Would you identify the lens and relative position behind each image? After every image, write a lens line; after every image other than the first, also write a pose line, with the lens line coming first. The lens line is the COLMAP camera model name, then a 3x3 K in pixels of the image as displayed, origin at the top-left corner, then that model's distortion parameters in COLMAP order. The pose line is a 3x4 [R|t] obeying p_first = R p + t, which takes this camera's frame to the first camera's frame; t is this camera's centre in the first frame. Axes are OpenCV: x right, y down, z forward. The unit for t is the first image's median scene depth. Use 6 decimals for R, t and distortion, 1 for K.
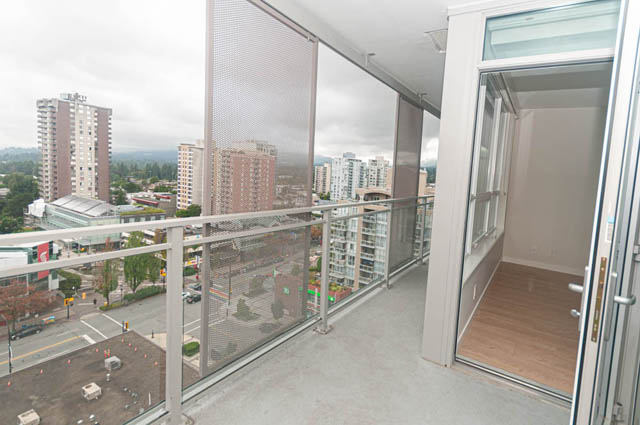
lens RADIAL K [[306.7, 0, 384.2], [0, 306.7, 194.6], [0, 0, 1]] dist [0.018317, -0.010996]
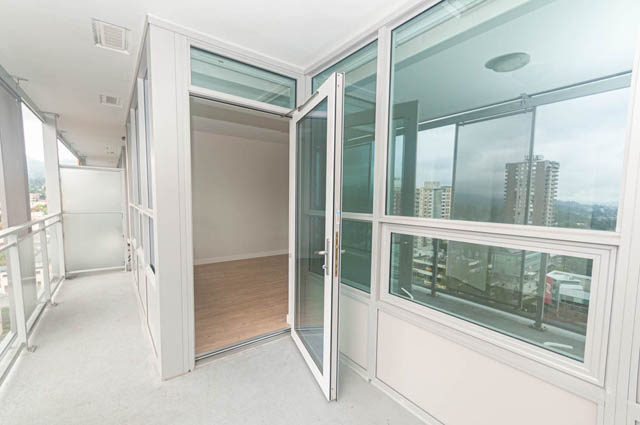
lens RADIAL K [[272.3, 0, 320.0], [0, 272.3, 212.5], [0, 0, 1]] dist [0.013137, -0.000018]
pose [[0.429541, -0.116115, 0.895551, -0.404623], [0.079634, 0.992706, 0.090517, -0.035314], [-0.899529, 0.032436, 0.435655, 0.179371]]
